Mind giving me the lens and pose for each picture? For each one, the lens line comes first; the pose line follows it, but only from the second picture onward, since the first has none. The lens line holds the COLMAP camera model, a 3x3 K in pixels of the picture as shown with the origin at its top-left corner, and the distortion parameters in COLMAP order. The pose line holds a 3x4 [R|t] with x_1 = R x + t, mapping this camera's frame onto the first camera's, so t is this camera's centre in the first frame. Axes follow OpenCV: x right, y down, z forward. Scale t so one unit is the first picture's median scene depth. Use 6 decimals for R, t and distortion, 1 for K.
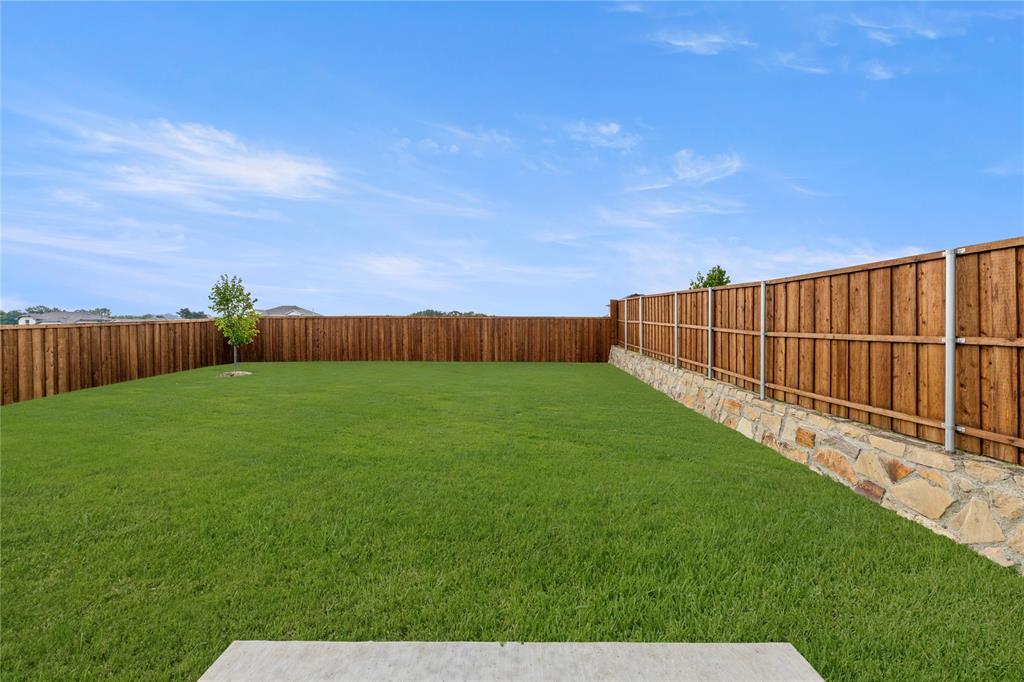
lens RADIAL K [[352.2, 0, 512.0], [0, 352.2, 330.5], [0, 0, 1]] dist [0.000737, -0.000017]
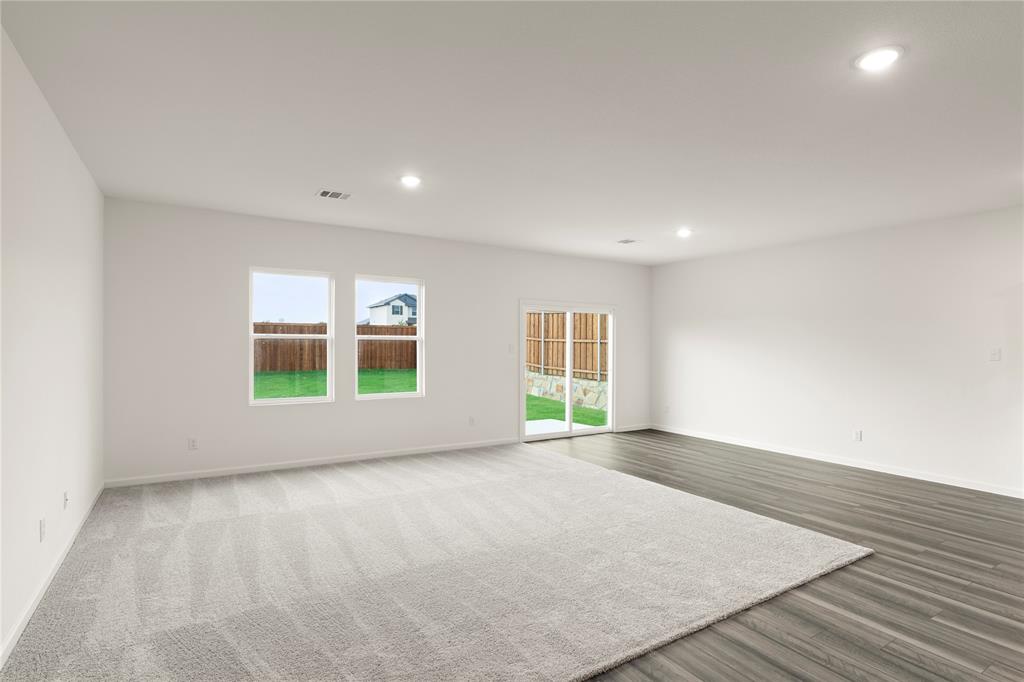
lens RADIAL K [[517.5, 0, 517.5], [0, 517.5, 333.2], [0, 0, 1]] dist [0.006000, 0.000565]
pose [[0.835708, 0.011548, 0.549052, -0.889170], [-0.002506, 0.999849, -0.017214, 0.021876], [-0.549168, 0.013010, 0.835611, -1.193761]]
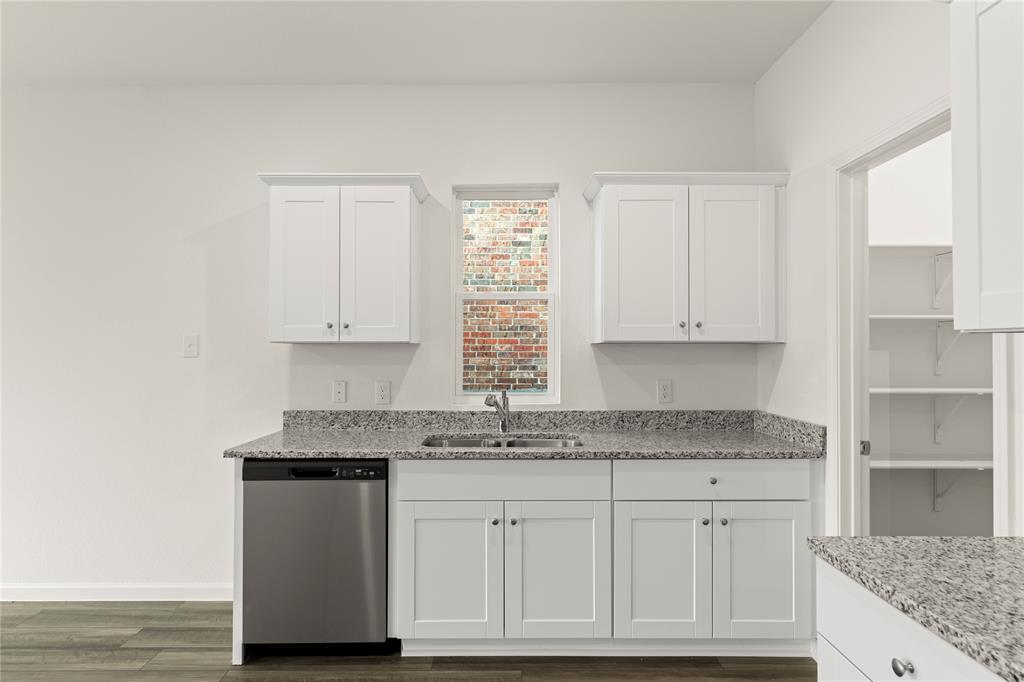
lens RADIAL K [[570.3, 0, 501.5], [0, 570.3, 336.4], [0, 0, 1]] dist [0.000105, 0.000979]
pose [[-0.013646, 0.011887, 0.999836, -0.244463], [-0.000173, 0.999929, -0.011890, 0.038729], [-0.999907, -0.000336, -0.013643, -1.183612]]
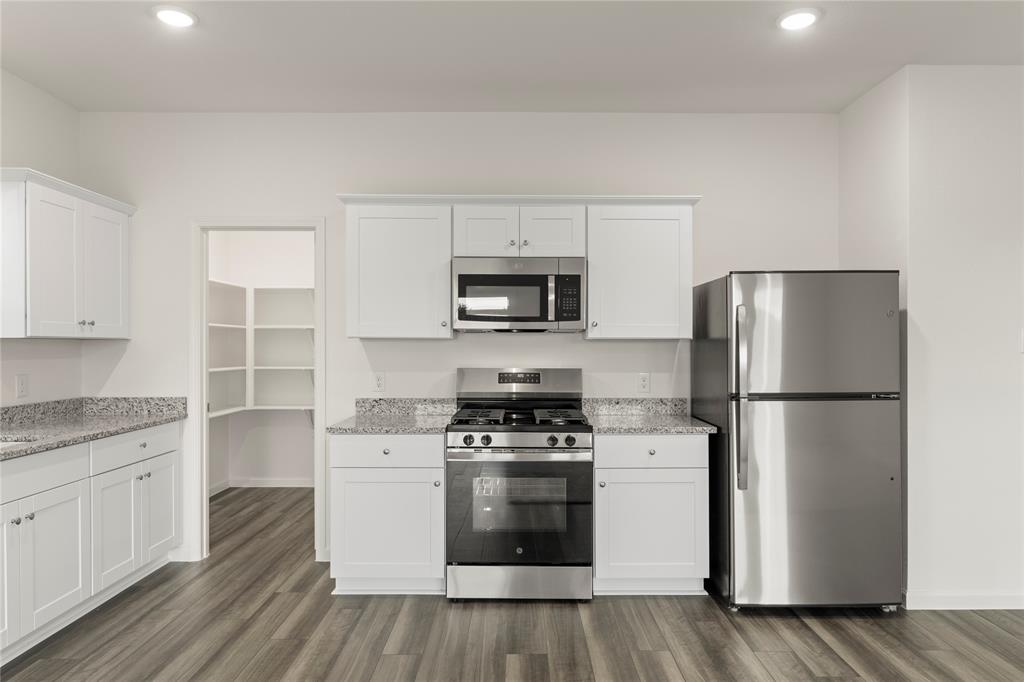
lens RADIAL K [[663.9, 0, 511.4], [0, 663.9, 346.9], [0, 0, 1]] dist [-0.003229, 0.005165]
pose [[-0.999915, -0.007487, -0.010660, -0.168172], [-0.007528, 0.999964, 0.003845, 0.040820], [0.010631, 0.003925, -0.999936, -0.699939]]
